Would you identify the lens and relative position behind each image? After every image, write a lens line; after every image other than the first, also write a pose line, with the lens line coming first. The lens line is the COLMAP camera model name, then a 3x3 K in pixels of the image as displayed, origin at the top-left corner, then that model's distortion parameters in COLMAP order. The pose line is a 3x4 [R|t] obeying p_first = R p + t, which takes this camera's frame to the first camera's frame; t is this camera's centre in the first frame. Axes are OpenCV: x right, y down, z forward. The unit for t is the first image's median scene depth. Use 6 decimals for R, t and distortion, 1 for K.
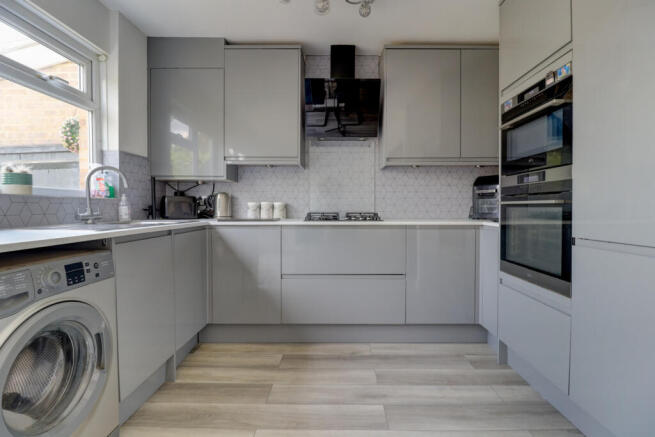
lens RADIAL K [[303.0, 0, 327.5], [0, 303.0, 218.5], [0, 0, 1]] dist [-0.000008, -0.014770]
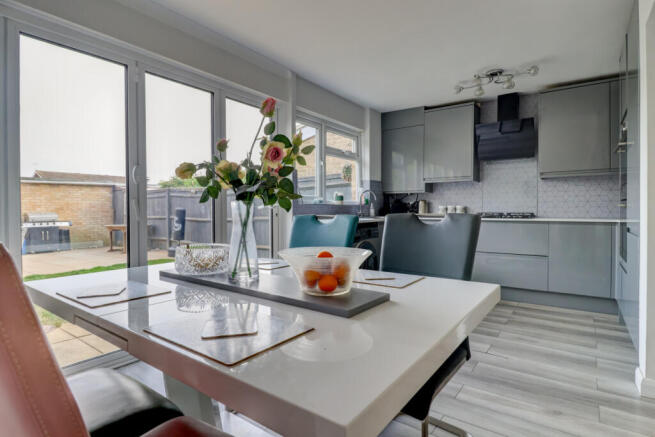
lens RADIAL K [[340.9, 0, 327.5], [0, 340.9, 218.5], [0, 0, 1]] dist [0.002519, 0.000459]
pose [[0.817172, 0.010059, -0.576306, 0.301473], [-0.014386, 0.999892, -0.002945, 0.025652], [0.576214, 0.010697, 0.817229, -0.812558]]
